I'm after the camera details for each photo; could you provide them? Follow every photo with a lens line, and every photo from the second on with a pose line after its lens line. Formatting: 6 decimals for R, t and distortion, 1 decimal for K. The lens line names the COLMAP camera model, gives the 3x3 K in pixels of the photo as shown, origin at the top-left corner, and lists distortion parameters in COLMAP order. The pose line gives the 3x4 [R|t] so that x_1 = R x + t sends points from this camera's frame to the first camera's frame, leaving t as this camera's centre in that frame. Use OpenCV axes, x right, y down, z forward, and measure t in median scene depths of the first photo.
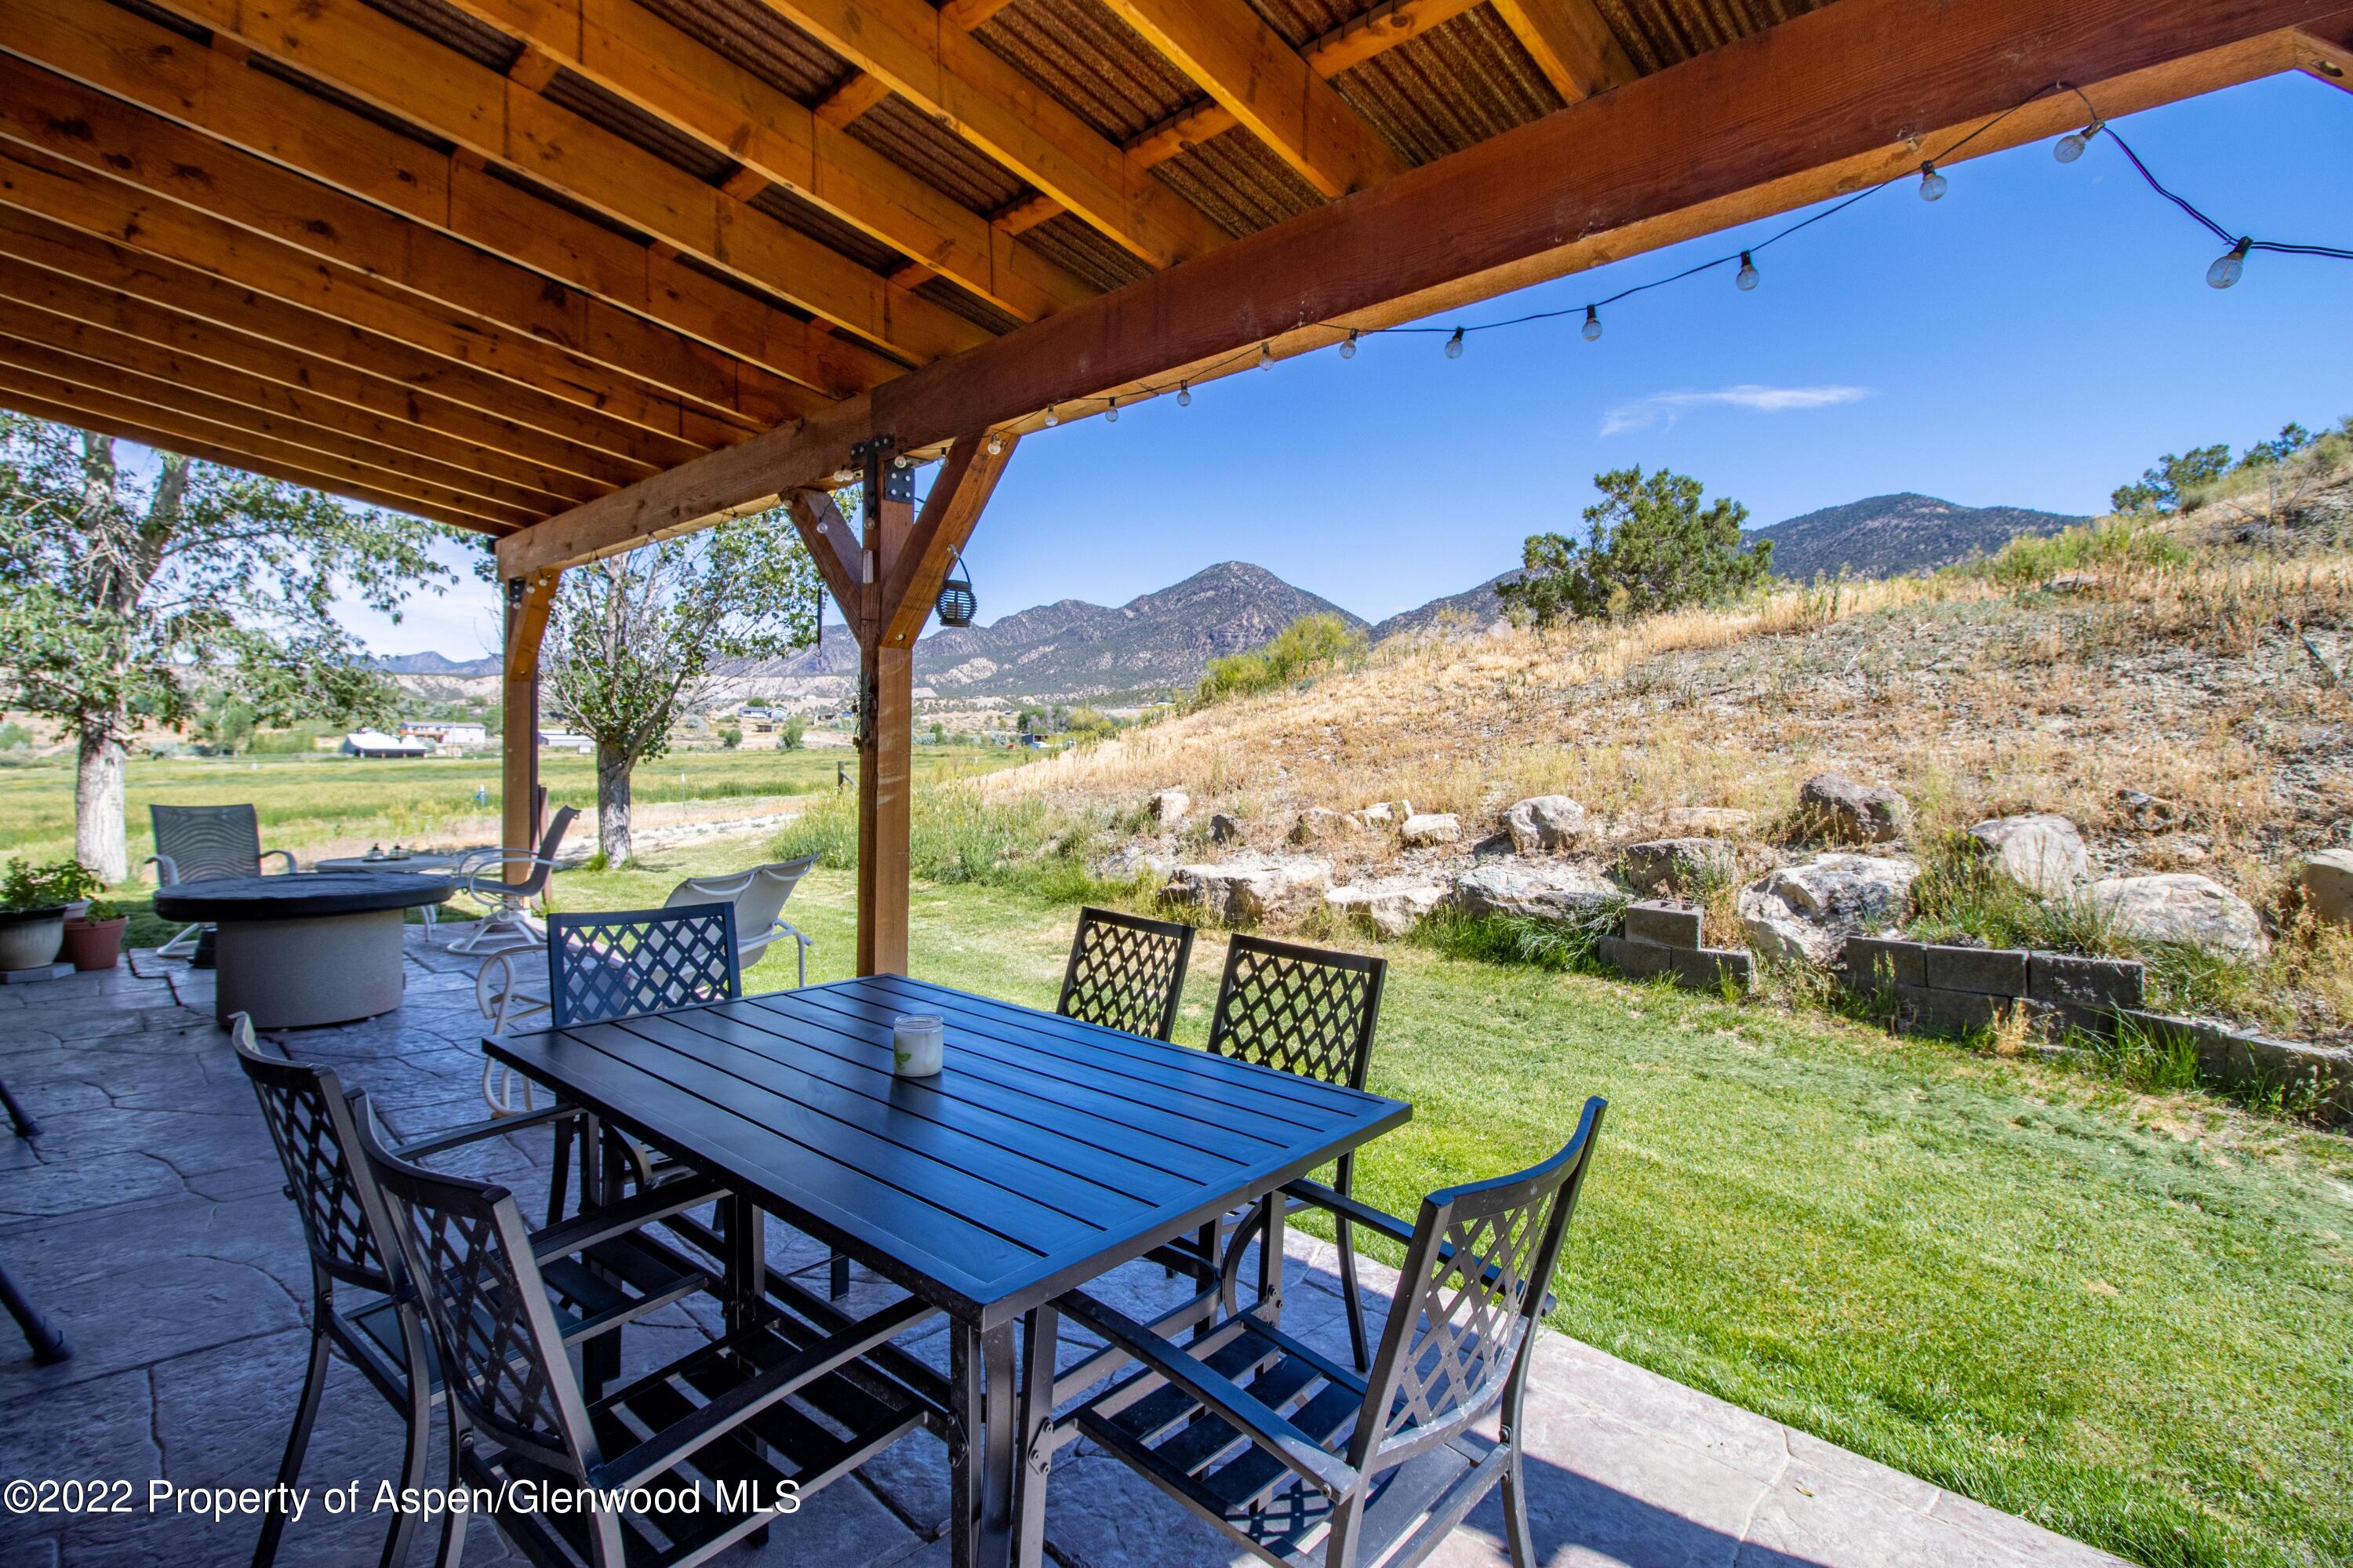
lens RADIAL K [[1111.5, 0, 1154.9], [0, 1111.5, 767.8], [0, 0, 1]] dist [-0.011439, -0.002031]
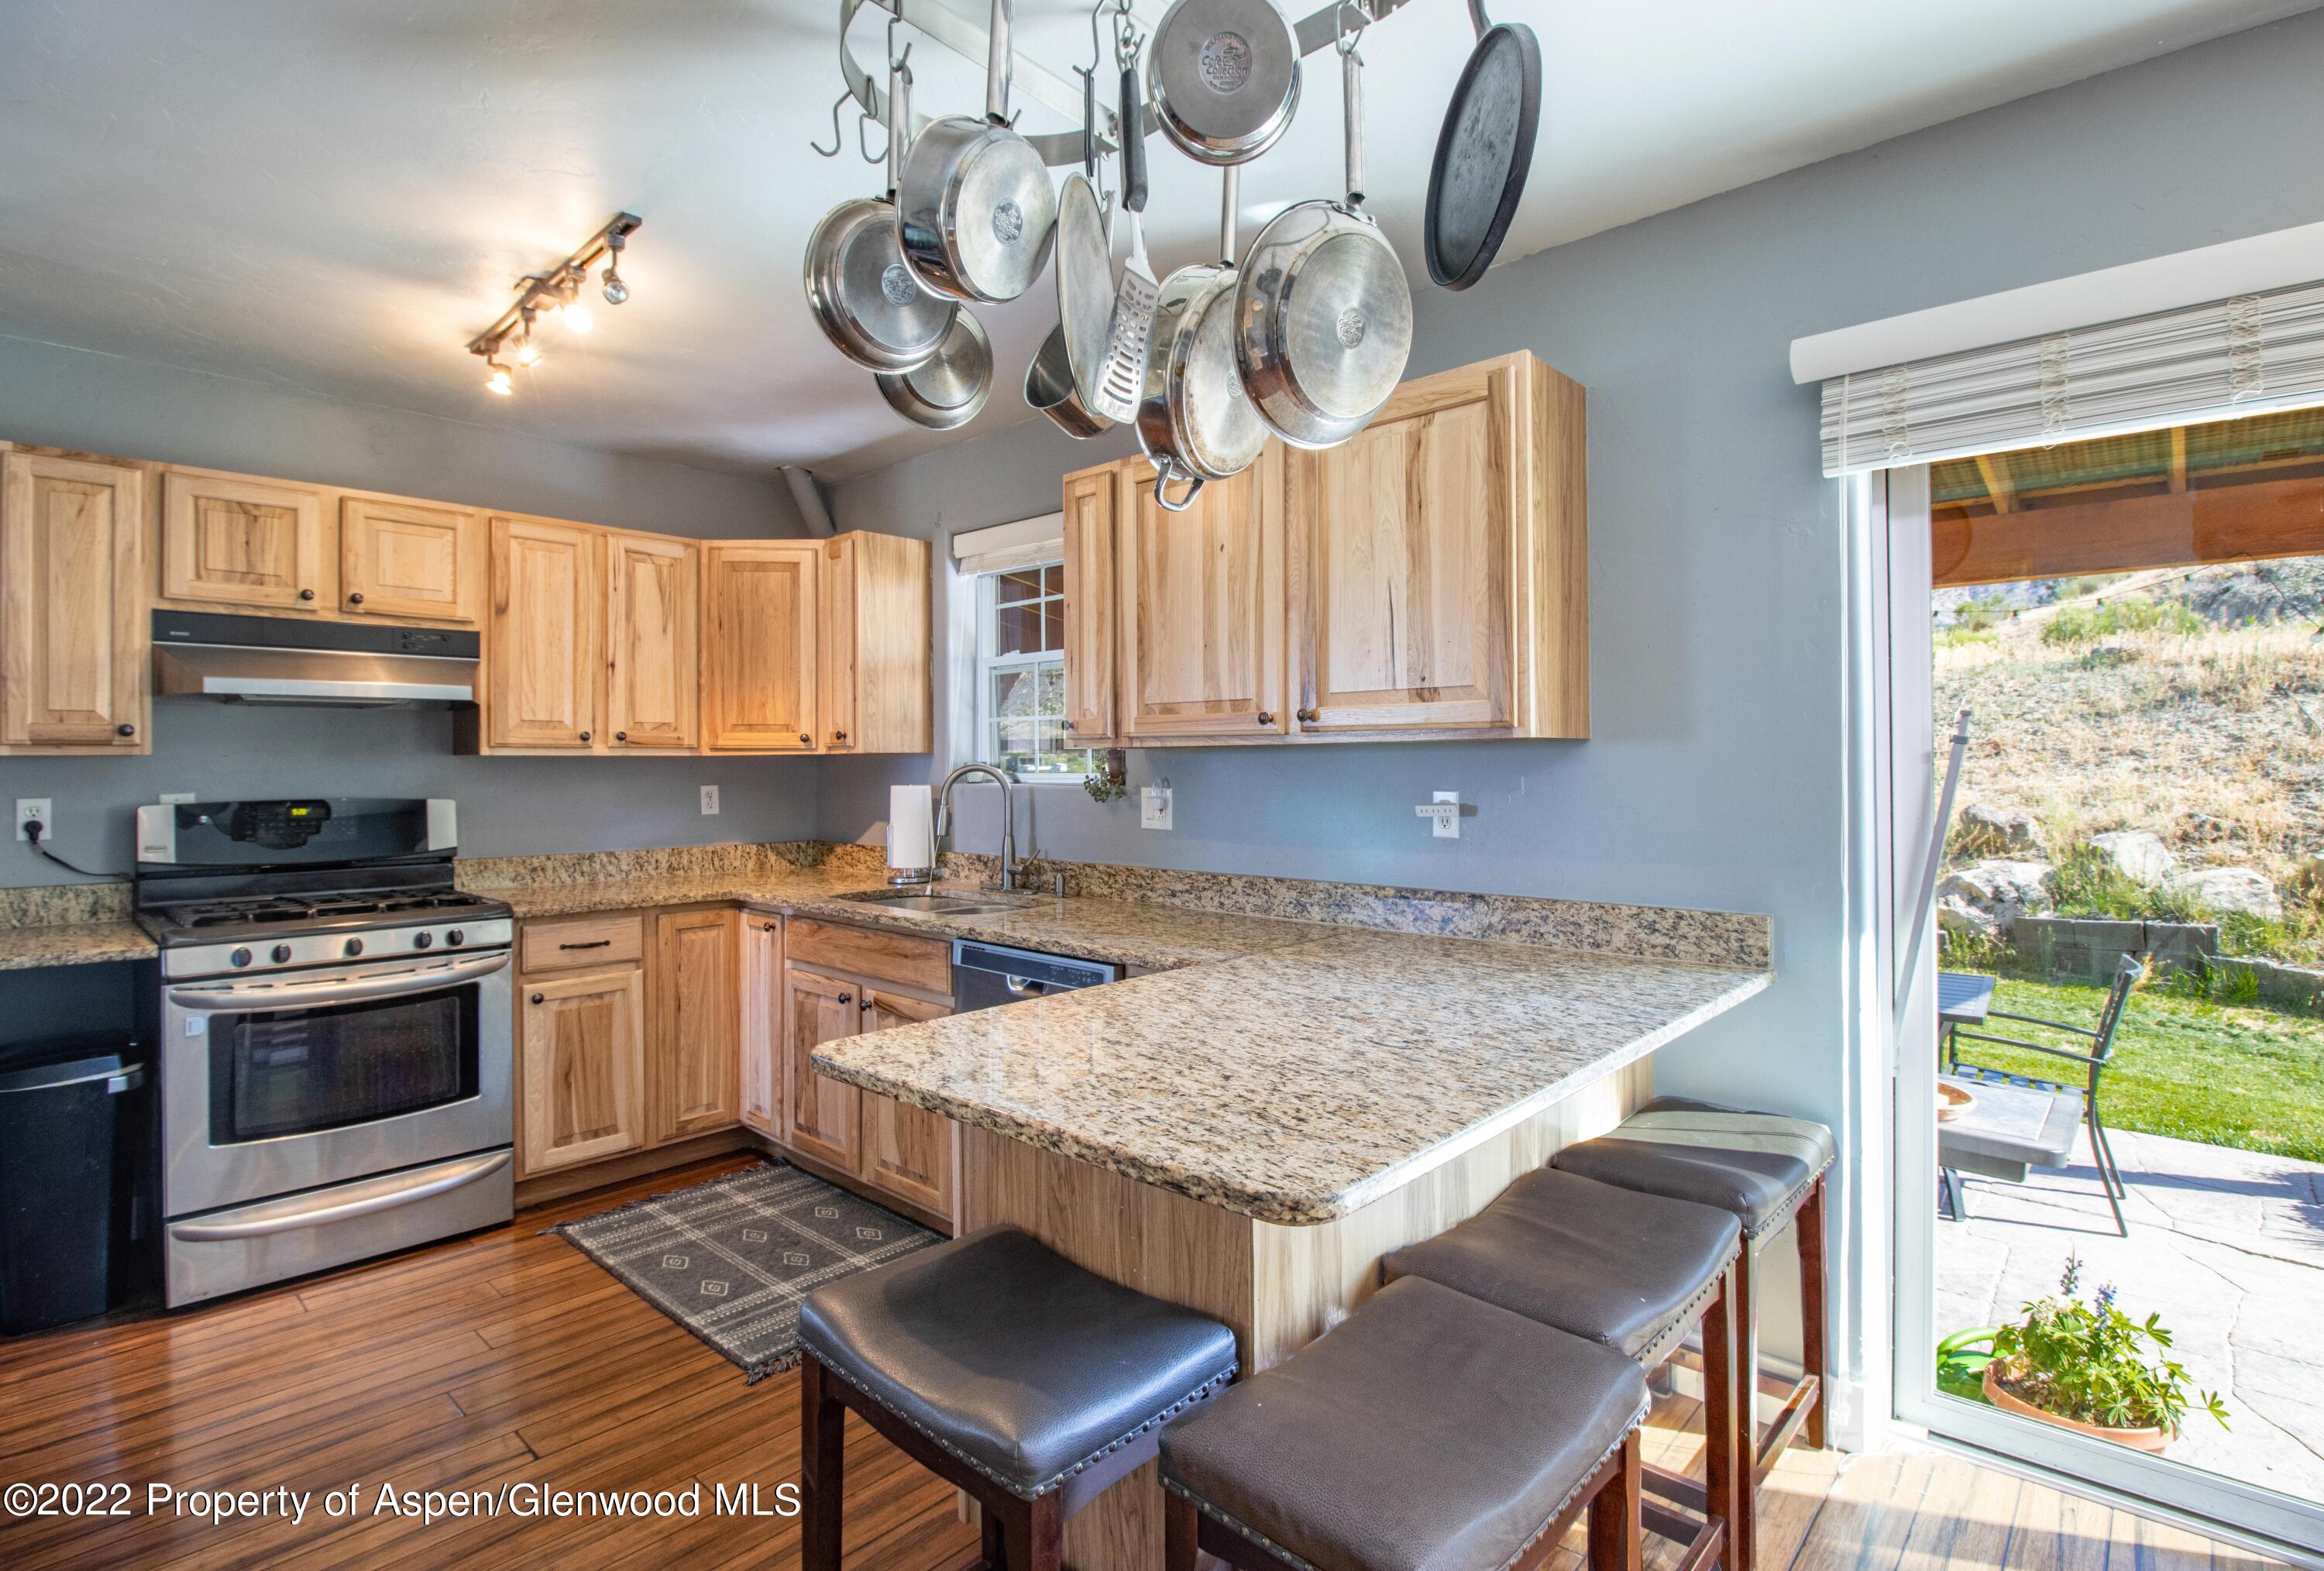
lens RADIAL K [[1203.1, 0, 1128.8], [0, 1203.1, 753.1], [0, 0, 1]] dist [-0.013221, -0.000976]
pose [[0.998285, -0.022715, 0.053959, -0.638997], [0.024136, 0.999375, -0.025820, -0.053396], [-0.053339, 0.027078, 0.998209, -0.532356]]
